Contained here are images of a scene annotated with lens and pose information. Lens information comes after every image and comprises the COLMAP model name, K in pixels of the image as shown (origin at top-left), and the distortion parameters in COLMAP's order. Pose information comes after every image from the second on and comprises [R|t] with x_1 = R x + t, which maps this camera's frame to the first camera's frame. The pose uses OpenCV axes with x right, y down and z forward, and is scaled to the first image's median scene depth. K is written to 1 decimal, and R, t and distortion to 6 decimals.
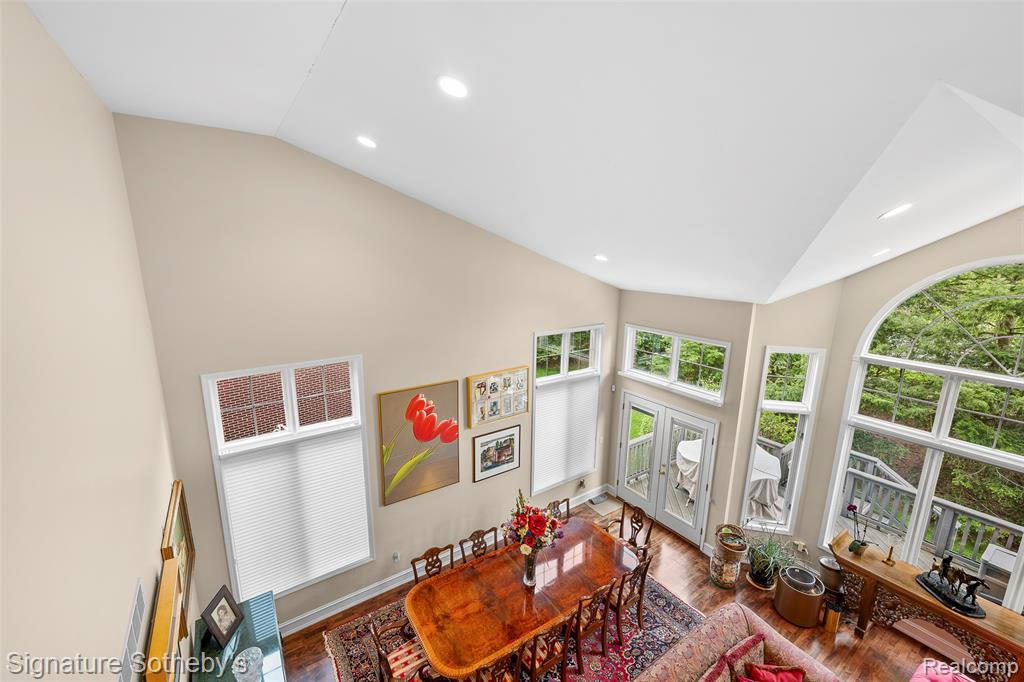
lens RADIAL K [[422.4, 0, 514.1], [0, 422.4, 341.5], [0, 0, 1]] dist [0.003854, 0.000208]
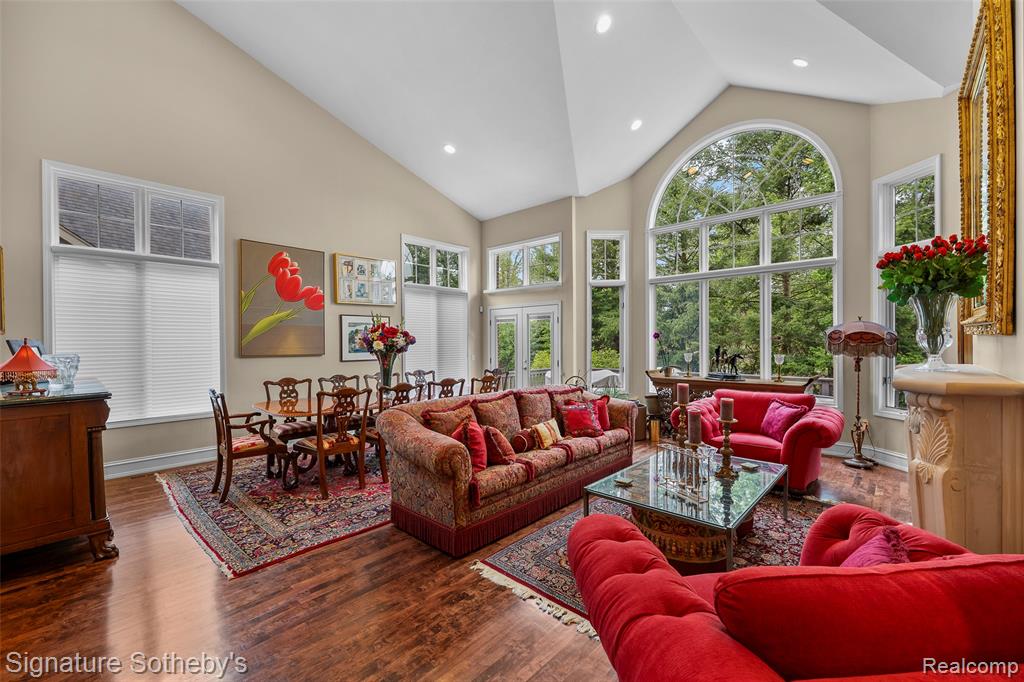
lens RADIAL K [[422.4, 0, 513.5], [0, 422.4, 342.6], [0, 0, 1]] dist [0.003854, 0.000208]
pose [[0.977513, -0.020089, 0.209917, 0.109035], [0.061972, 0.978863, -0.194903, 0.555169], [-0.201565, 0.203529, 0.958096, -0.091253]]
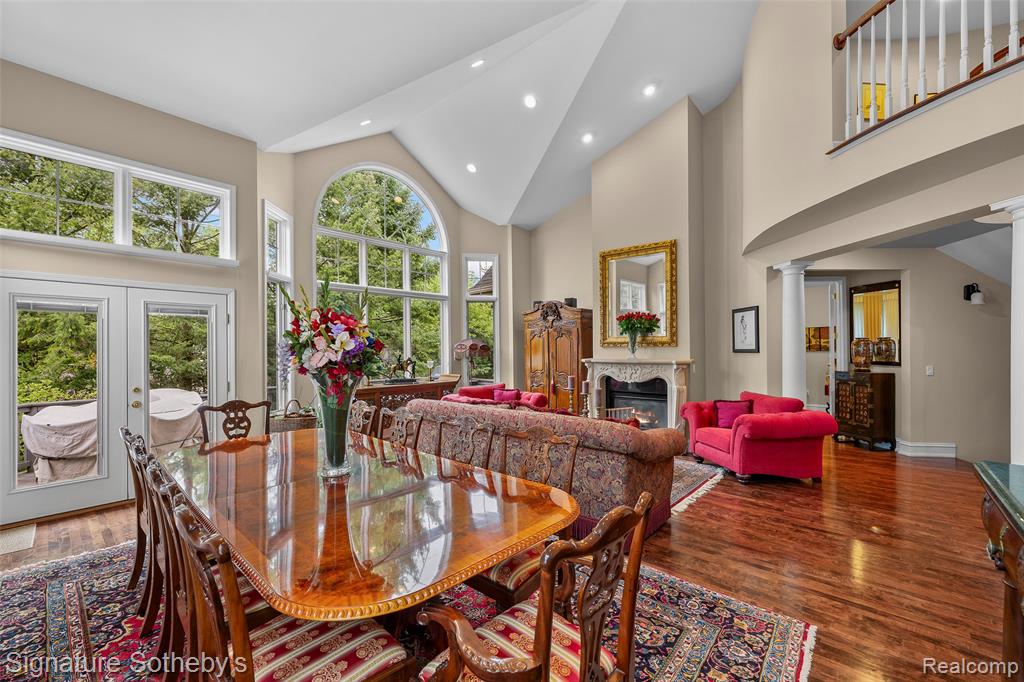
lens RADIAL K [[422.4, 0, 515.3], [0, 422.4, 346.0], [0, 0, 1]] dist [0.003854, 0.000208]
pose [[-0.238953, -0.009798, 0.970982, -0.408107], [0.210512, 0.975645, 0.061651, 0.367557], [-0.947938, 0.219135, -0.231071, 0.758695]]
